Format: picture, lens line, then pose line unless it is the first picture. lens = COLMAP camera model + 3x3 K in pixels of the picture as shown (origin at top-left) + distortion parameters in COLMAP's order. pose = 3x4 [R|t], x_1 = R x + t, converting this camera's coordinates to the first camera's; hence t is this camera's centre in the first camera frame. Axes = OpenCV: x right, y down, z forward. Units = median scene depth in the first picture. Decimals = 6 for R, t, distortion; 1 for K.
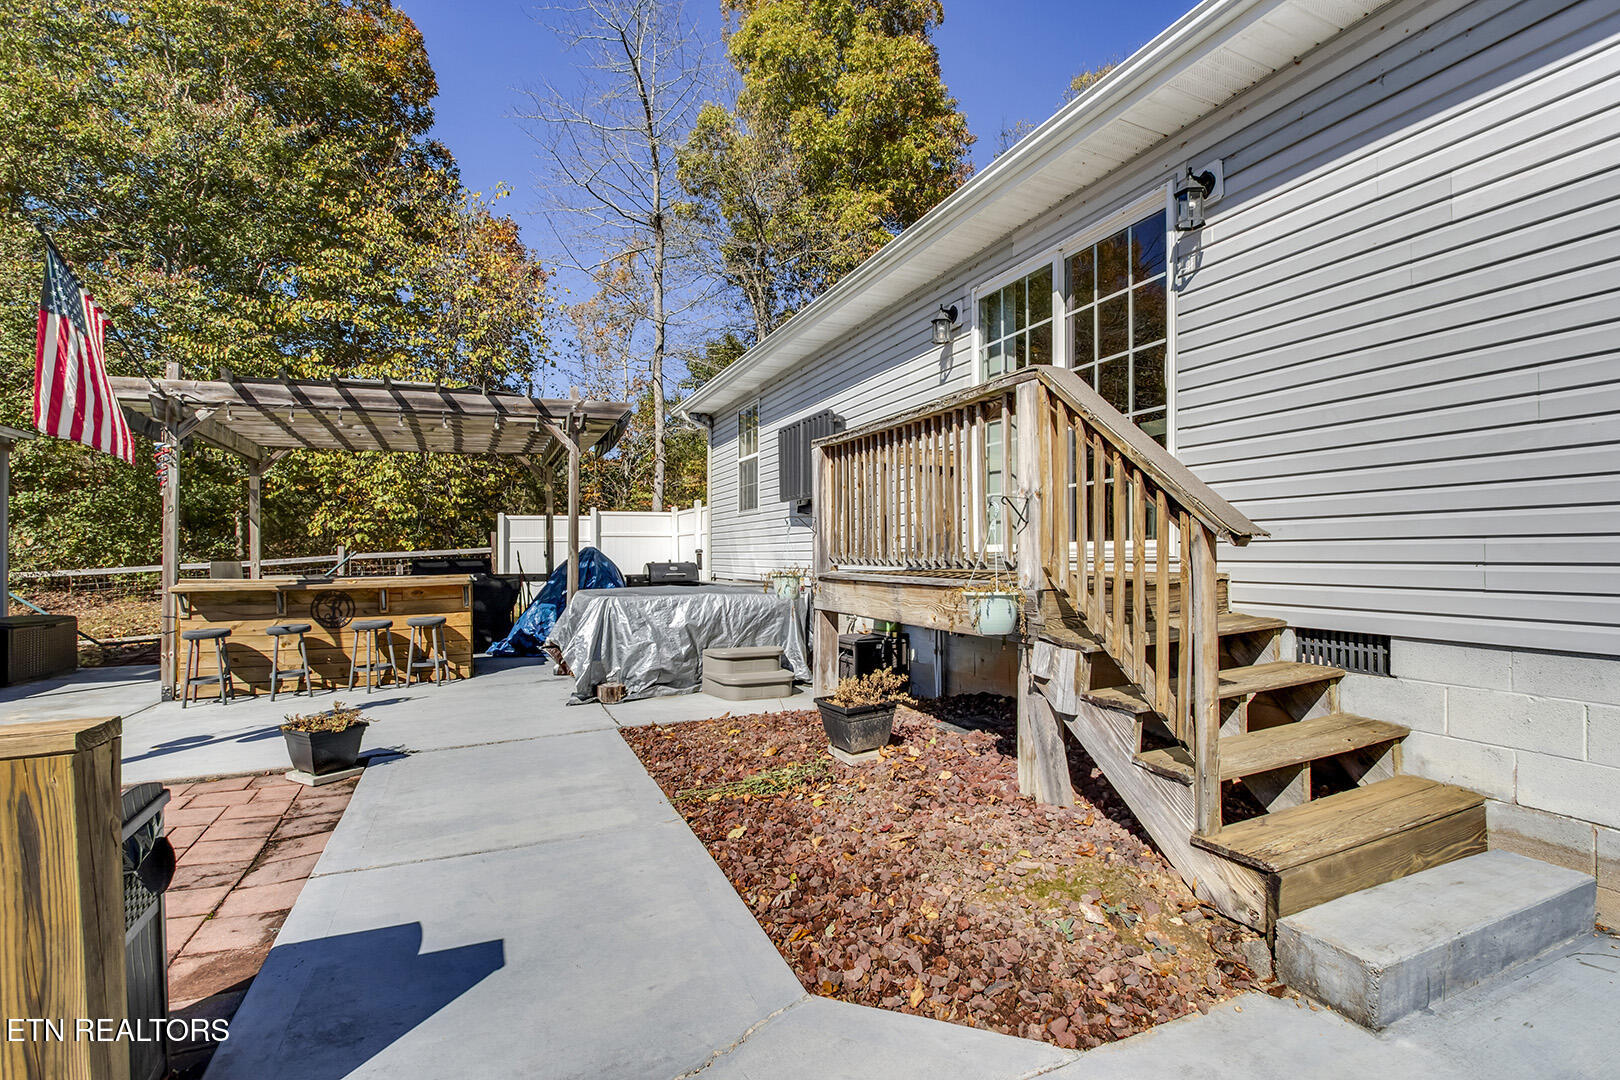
lens RADIAL K [[748.6, 0, 813.2], [0, 748.6, 553.7], [0, 0, 1]] dist [-0.020819, -0.000336]
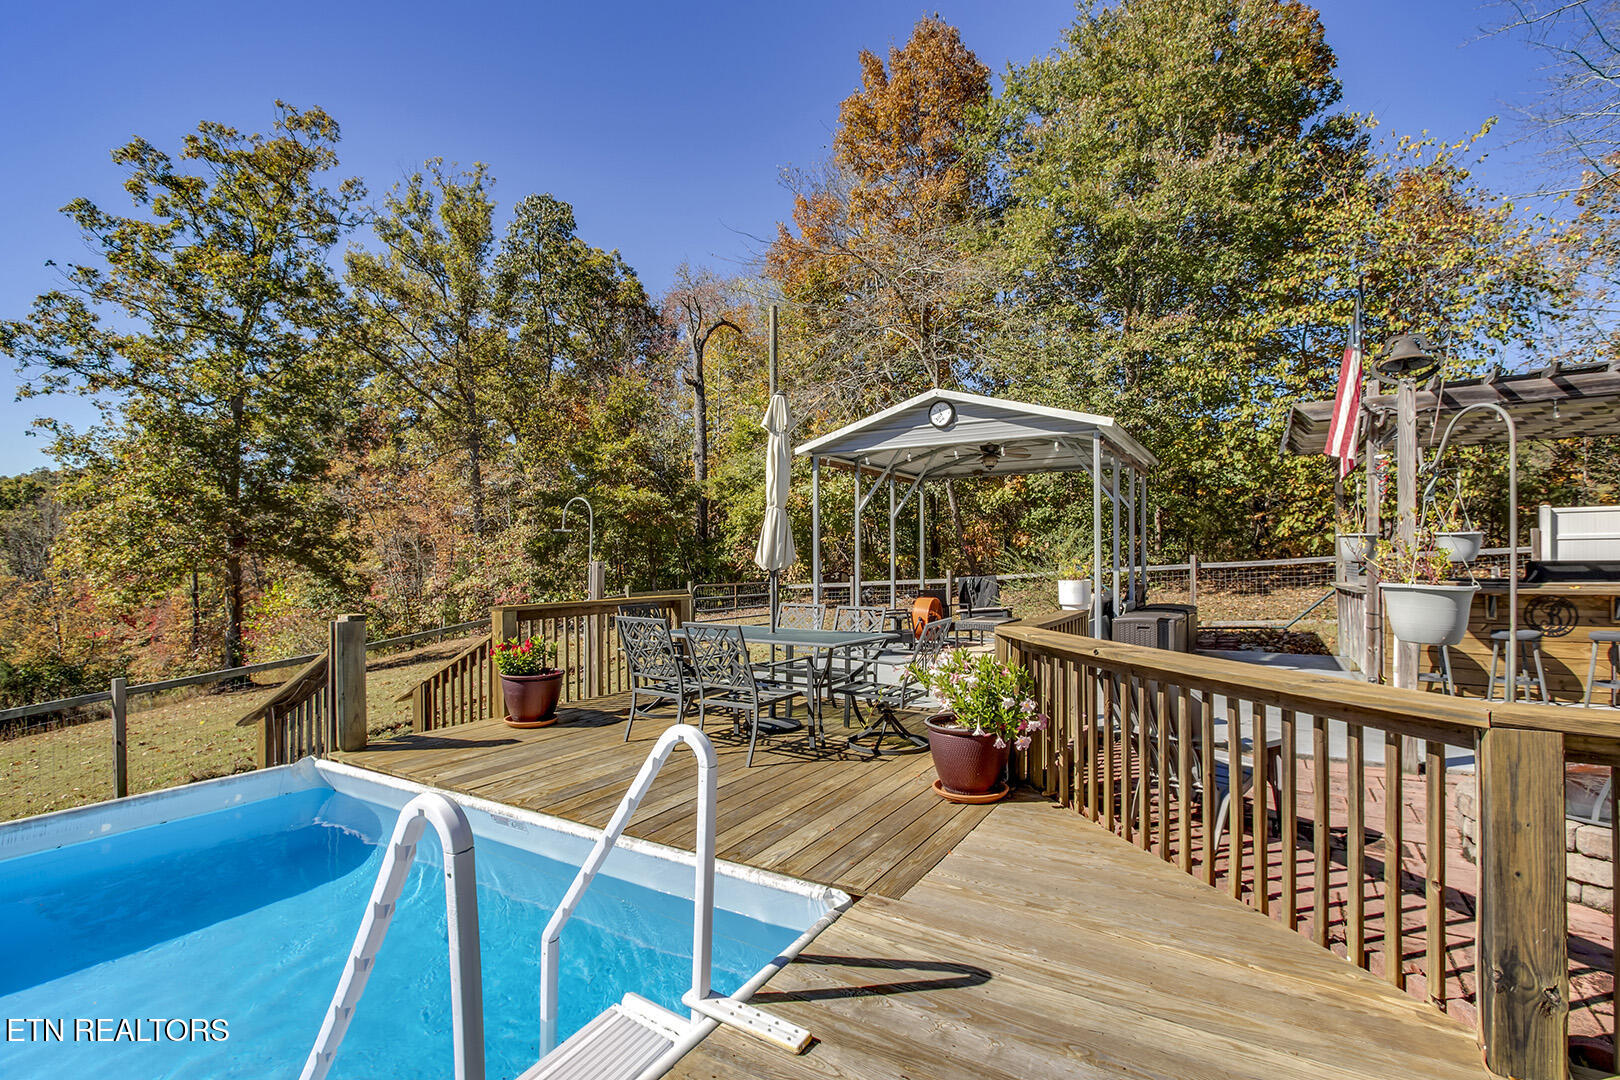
lens RADIAL K [[747.8, 0, 807.0], [0, 747.8, 551.5], [0, 0, 1]] dist [-0.028238, 0.000075]
pose [[0.579155, -0.004334, -0.815206, -0.440787], [0.003273, 0.999990, -0.002991, -0.006588], [0.815211, -0.000936, 0.579163, -0.284908]]
